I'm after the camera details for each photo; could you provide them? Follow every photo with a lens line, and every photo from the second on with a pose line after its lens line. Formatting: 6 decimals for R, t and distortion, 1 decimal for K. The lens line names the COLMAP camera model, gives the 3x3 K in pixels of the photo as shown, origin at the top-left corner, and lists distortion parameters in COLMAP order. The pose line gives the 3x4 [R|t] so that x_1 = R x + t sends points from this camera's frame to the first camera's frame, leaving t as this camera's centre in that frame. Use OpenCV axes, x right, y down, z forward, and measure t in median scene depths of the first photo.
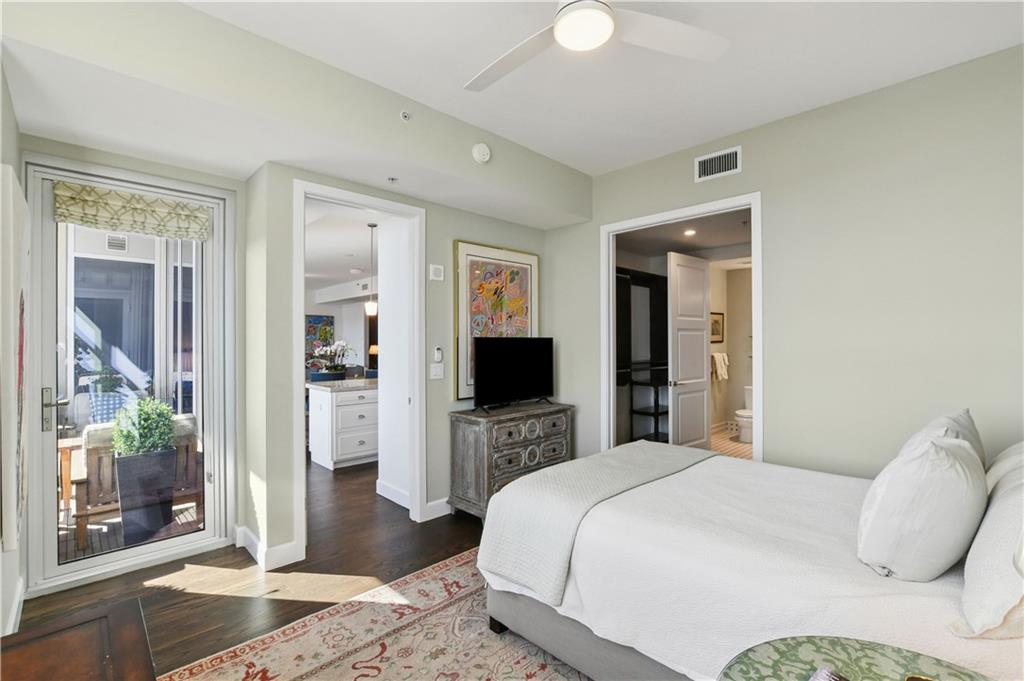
lens RADIAL K [[455.8, 0, 512.5], [0, 455.8, 334.6], [0, 0, 1]] dist [-0.020231, 0.002757]
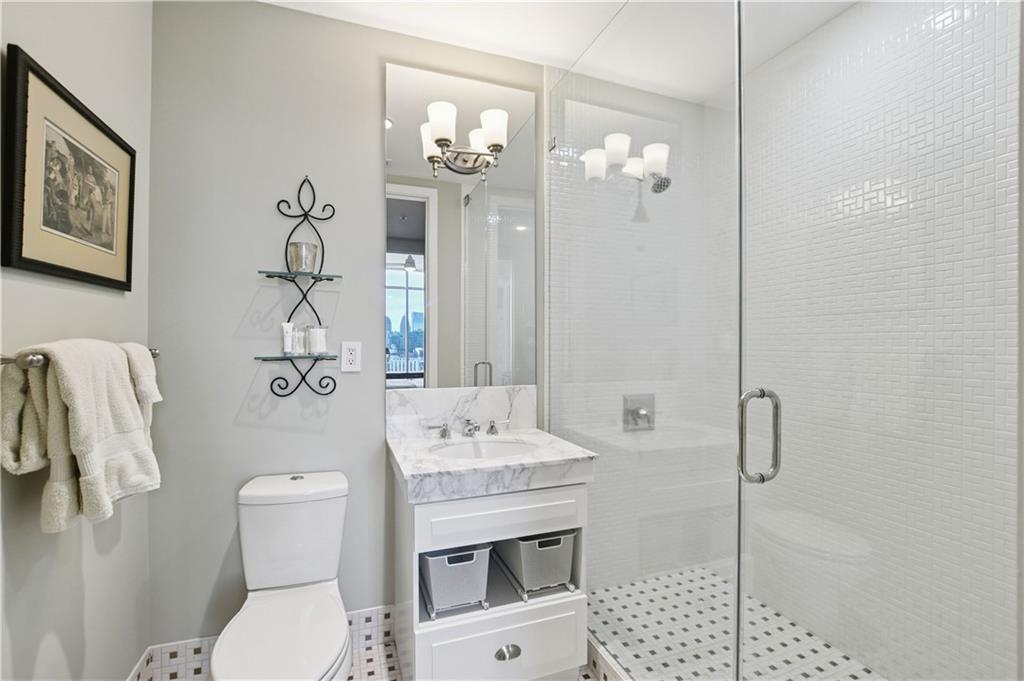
lens RADIAL K [[455.8, 0, 506.4], [0, 455.8, 343.4], [0, 0, 1]] dist [-0.020231, 0.002757]
pose [[0.414097, 0.006566, 0.910209, 0.657710], [-0.016694, 0.999861, 0.000382, 0.070257], [-0.910080, -0.015353, 0.414148, 1.428737]]
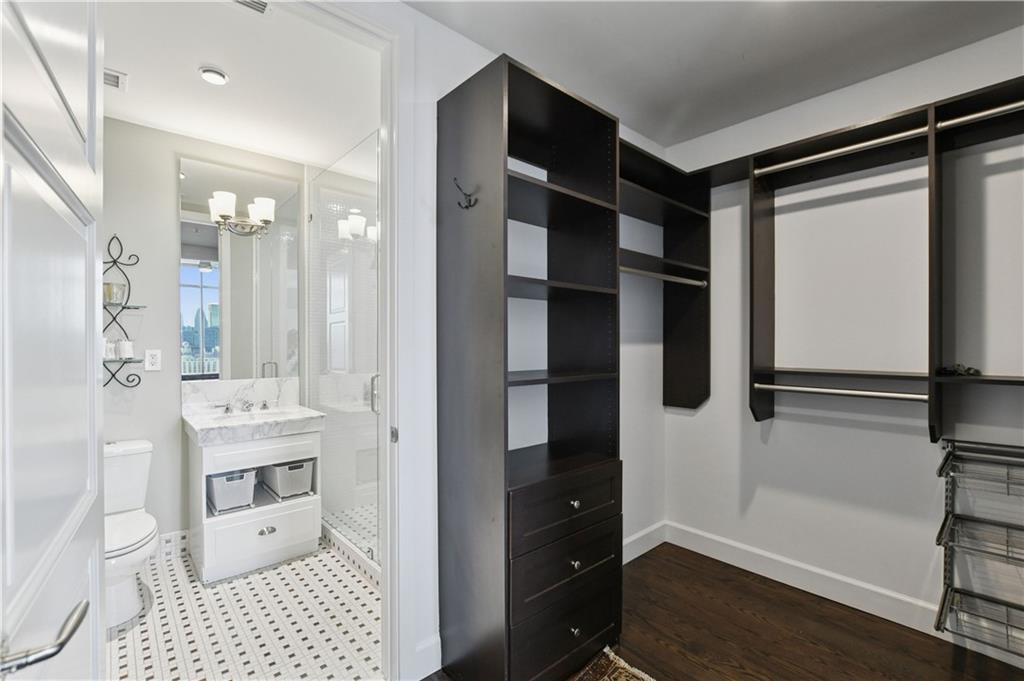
lens RADIAL K [[455.8, 0, 513.2], [0, 455.8, 343.3], [0, 0, 1]] dist [-0.020231, 0.002757]
pose [[0.042297, 0.001018, 0.999105, 0.356936], [-0.014904, 0.999889, -0.000388, 0.053304], [-0.998994, -0.014874, 0.042307, 1.193409]]
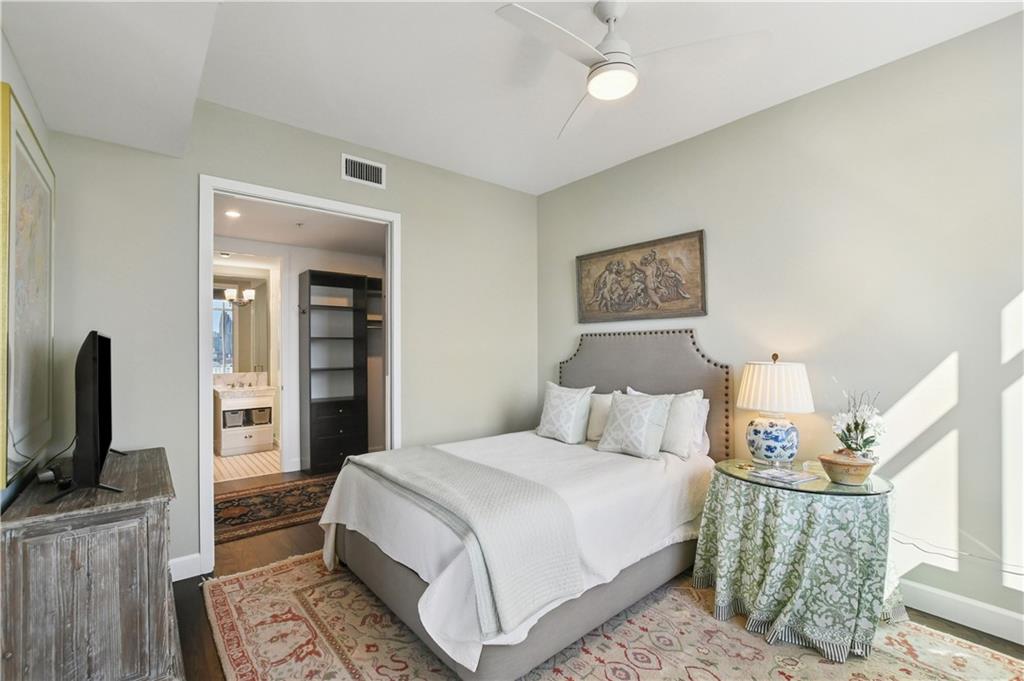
lens RADIAL K [[455.8, 0, 512.0], [0, 455.8, 340.6], [0, 0, 1]] dist [-0.020231, 0.002757]
pose [[0.080253, 0.014771, 0.996665, -0.493937], [-0.011262, 0.999840, -0.013911, 0.014291], [-0.996711, -0.010108, 0.080407, 0.540585]]
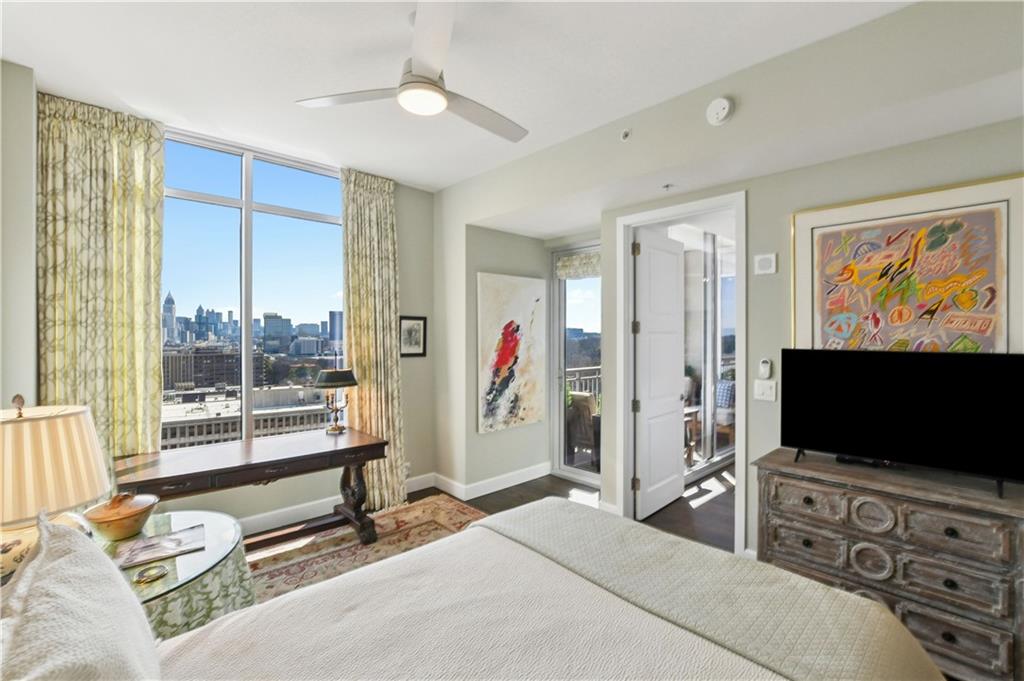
lens RADIAL K [[455.8, 0, 532.0], [0, 455.8, 335.7], [0, 0, 1]] dist [-0.020231, 0.002757]
pose [[-0.007848, 0.003692, -0.999962, 0.620351], [0.012929, 0.999910, 0.003591, -0.021695], [0.999886, -0.012900, -0.007895, 0.605663]]
